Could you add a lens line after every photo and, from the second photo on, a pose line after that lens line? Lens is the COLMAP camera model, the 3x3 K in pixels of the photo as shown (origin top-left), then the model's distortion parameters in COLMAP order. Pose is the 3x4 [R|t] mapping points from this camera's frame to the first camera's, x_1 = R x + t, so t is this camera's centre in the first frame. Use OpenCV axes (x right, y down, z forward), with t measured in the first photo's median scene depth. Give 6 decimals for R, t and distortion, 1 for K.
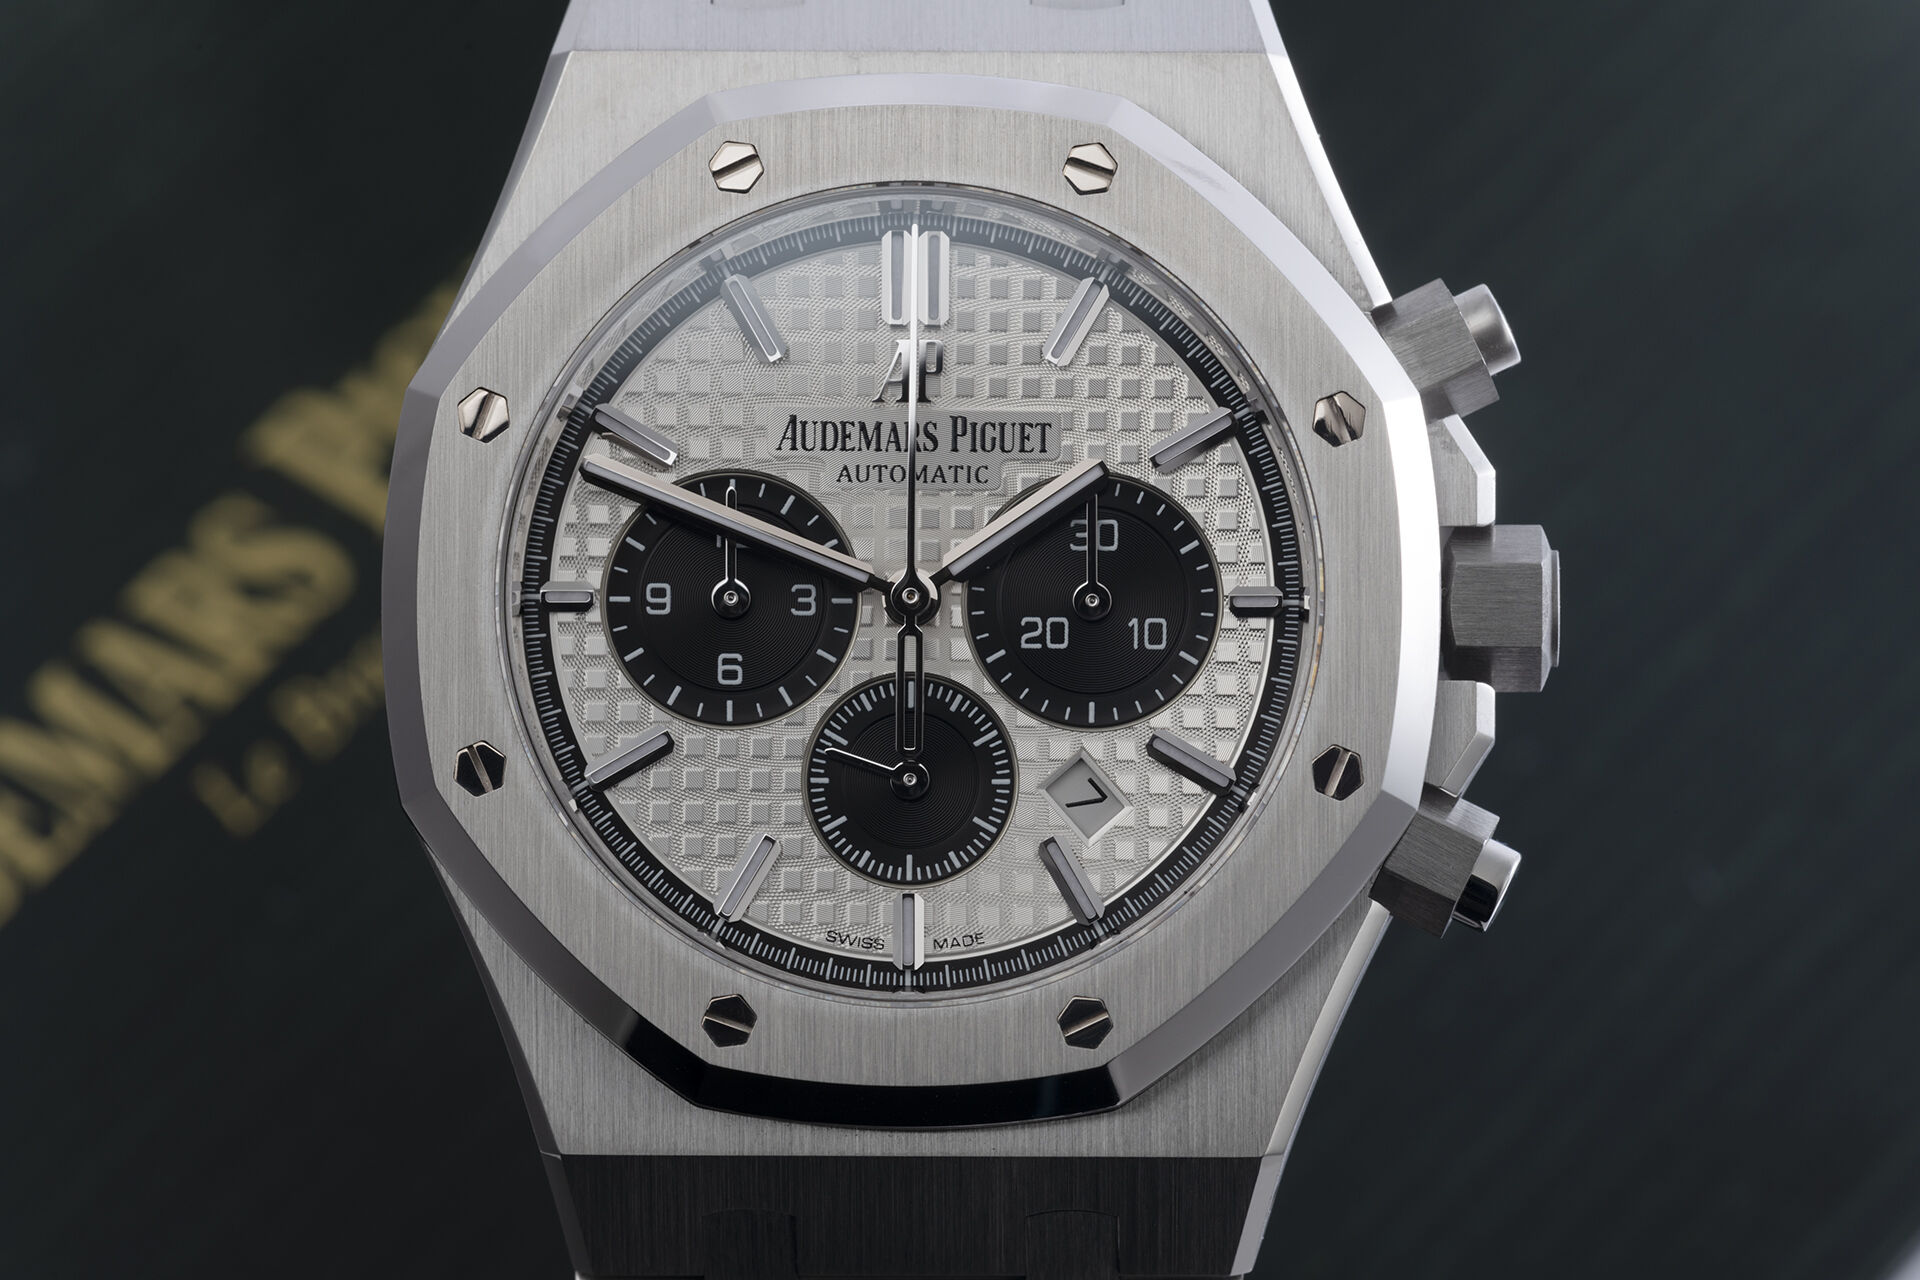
lens RADIAL K [[8375.8, 0, 959.9], [0, 8375.8, 639.1], [0, 0, 1]] dist [-0.041349, 0.000000]
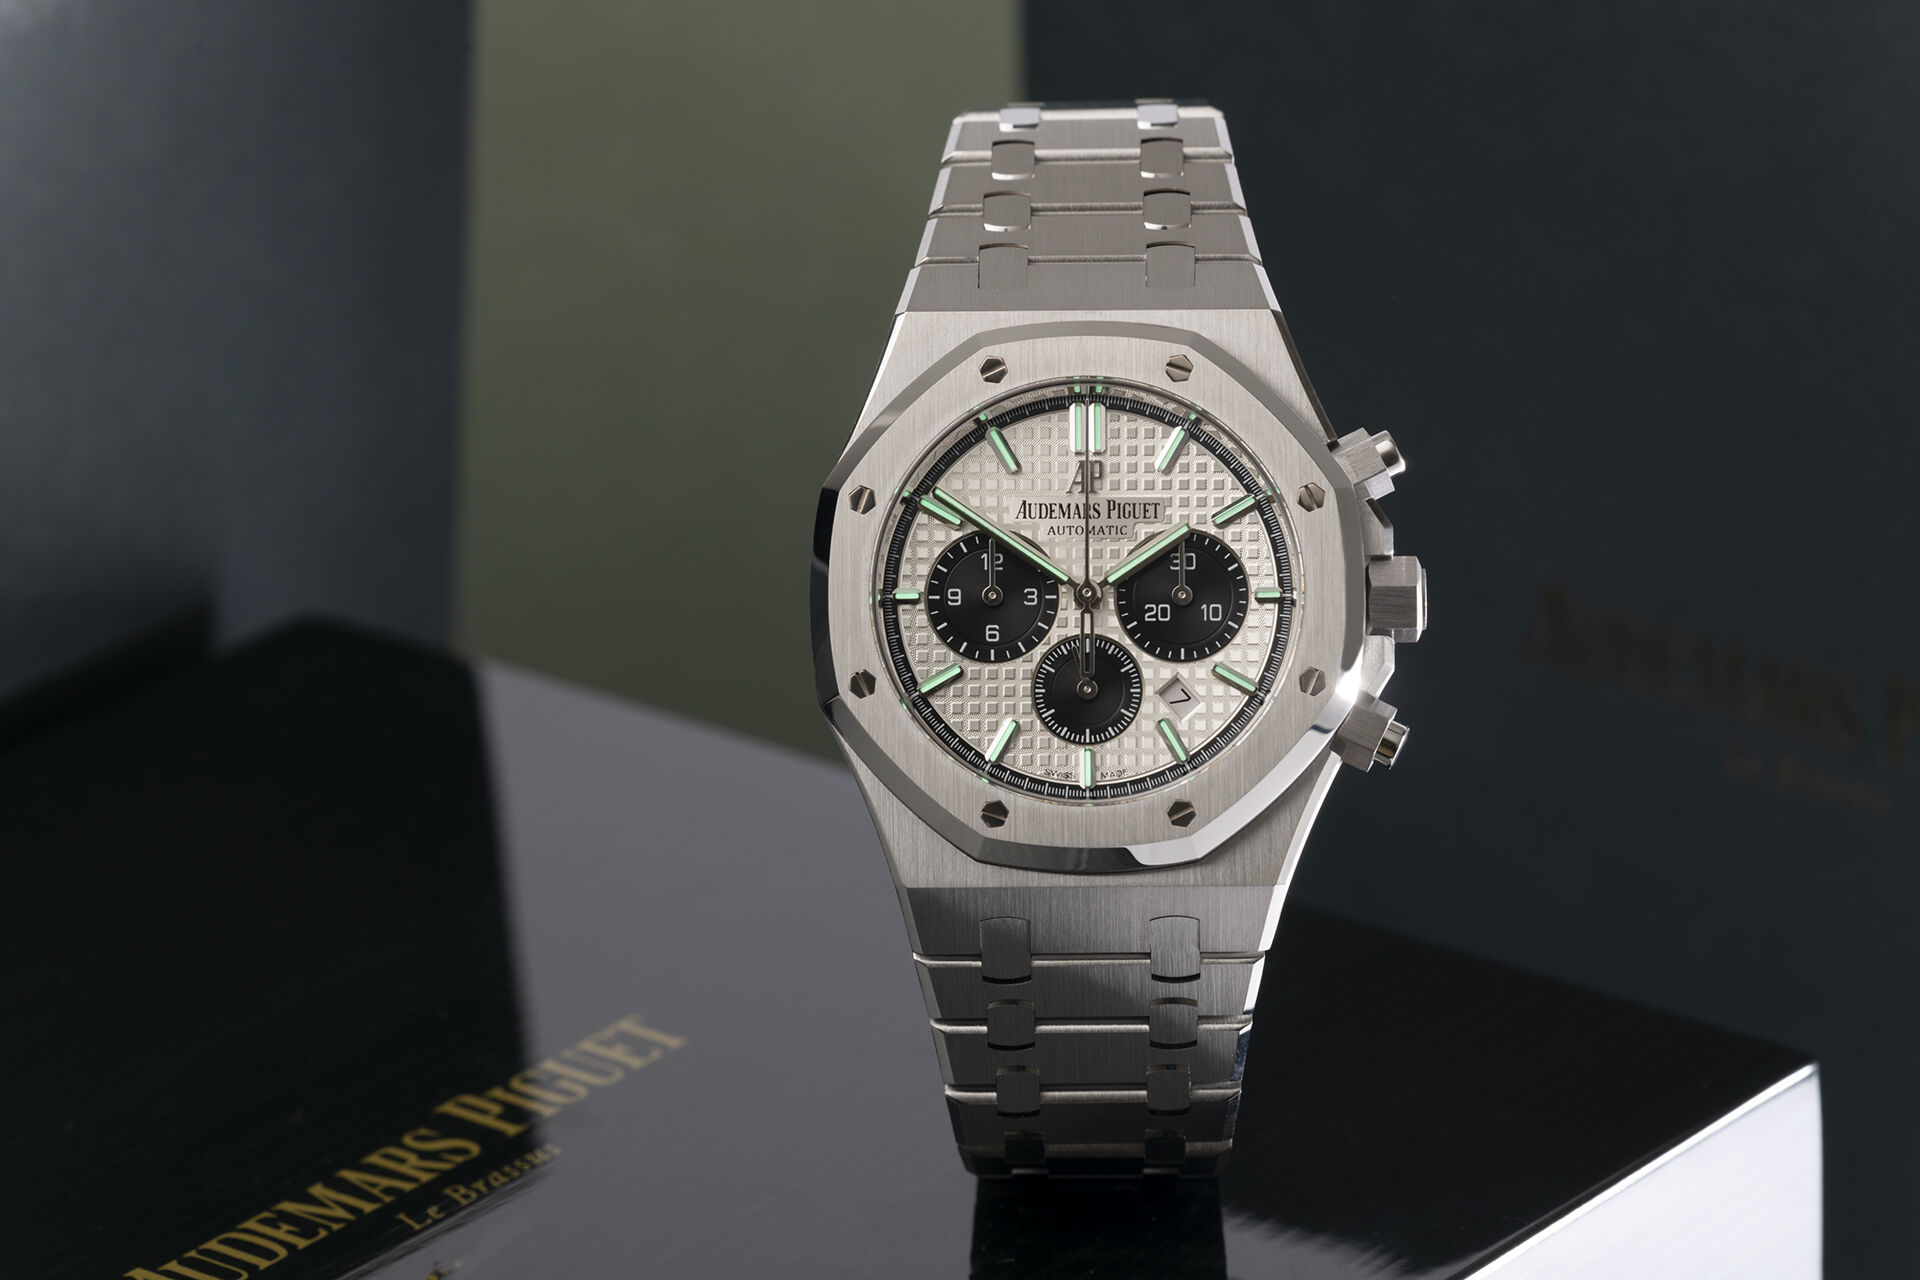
lens RADIAL K [[8375.8, 0, 960.1], [0, 8375.8, 640.5], [0, 0, 1]] dist [-0.041349, 0.000000]
pose [[0.999964, -0.007853, 0.003364, -0.041252], [0.008087, 0.997044, -0.076412, 0.150921], [-0.002754, 0.076436, 0.997071, -0.900268]]
